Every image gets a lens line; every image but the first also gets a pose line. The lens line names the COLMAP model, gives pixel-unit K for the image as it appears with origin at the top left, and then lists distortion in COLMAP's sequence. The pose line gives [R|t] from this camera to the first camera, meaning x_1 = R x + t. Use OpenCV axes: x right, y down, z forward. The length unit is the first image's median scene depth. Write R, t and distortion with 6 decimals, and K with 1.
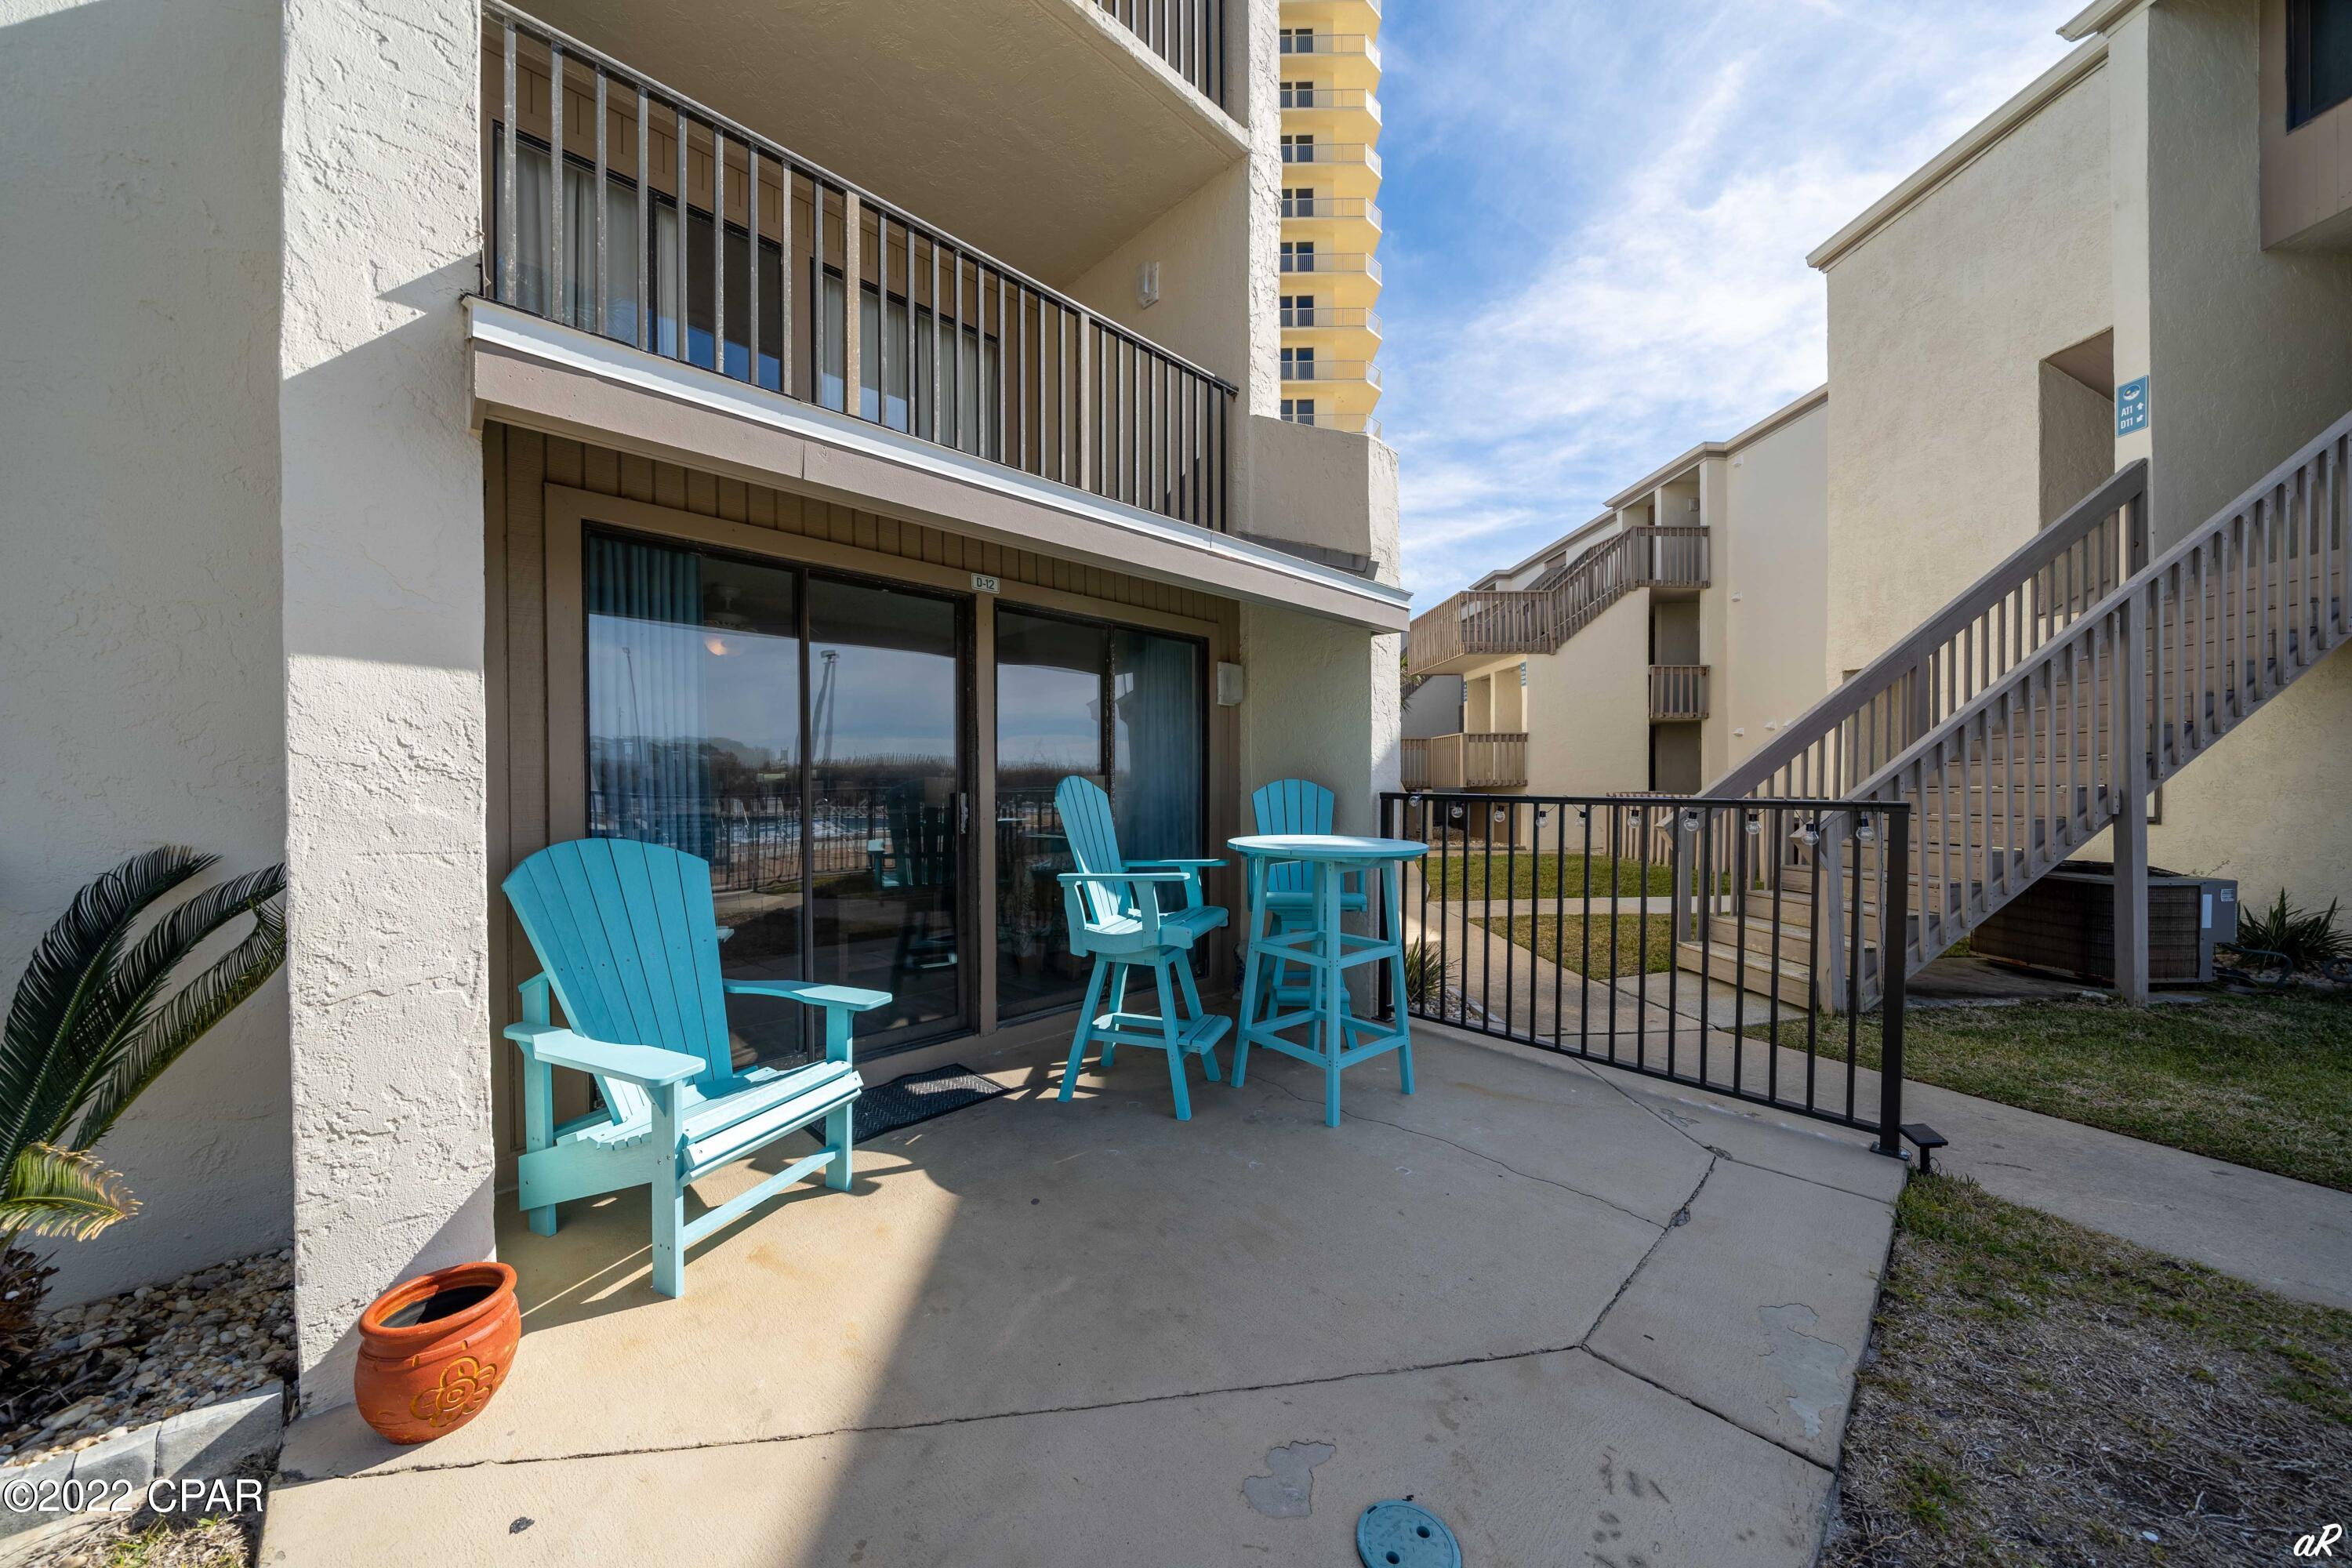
lens RADIAL K [[781.4, 0, 1165.3], [0, 781.4, 787.2], [0, 0, 1]] dist [0.015398, -0.000037]
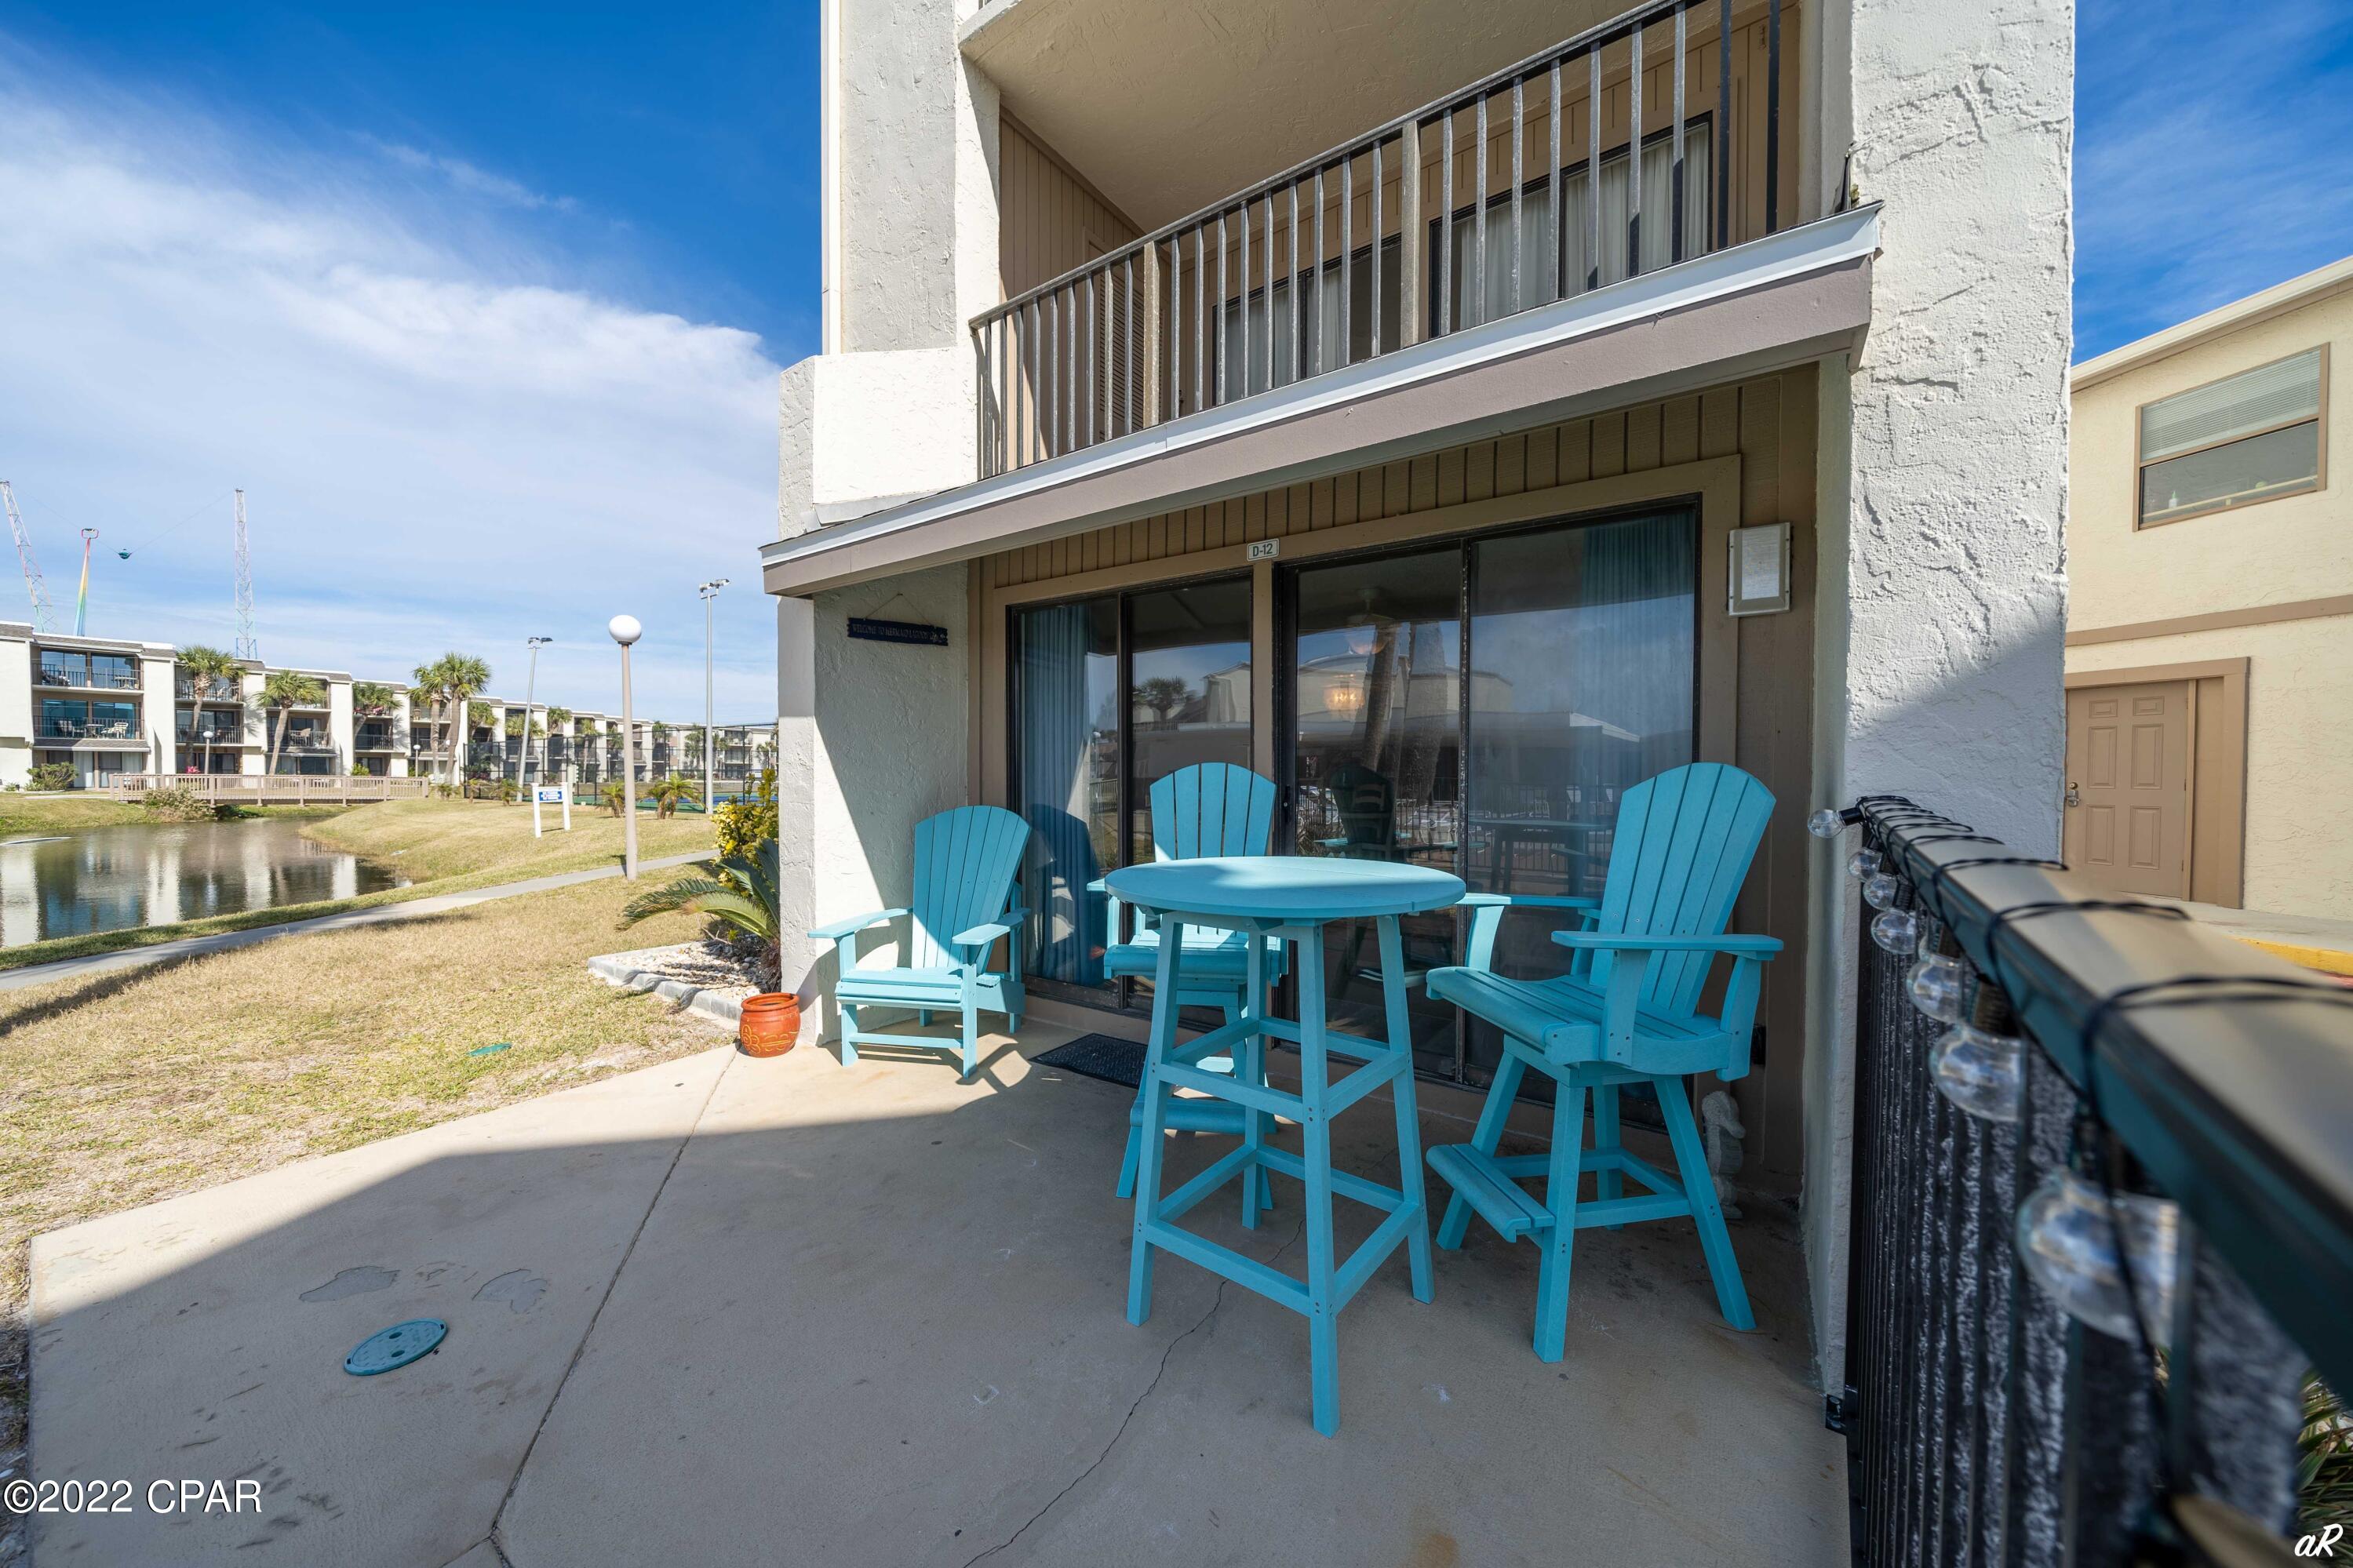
lens RADIAL K [[826.9, 0, 1178.3], [0, 826.9, 798.2], [0, 0, 1]] dist [0.000656, 0.000084]
pose [[0.153920, 0.031085, -0.987594, 0.684693], [0.007239, 0.999443, 0.032586, -0.009459], [0.988057, -0.012165, 0.153609, 0.748936]]
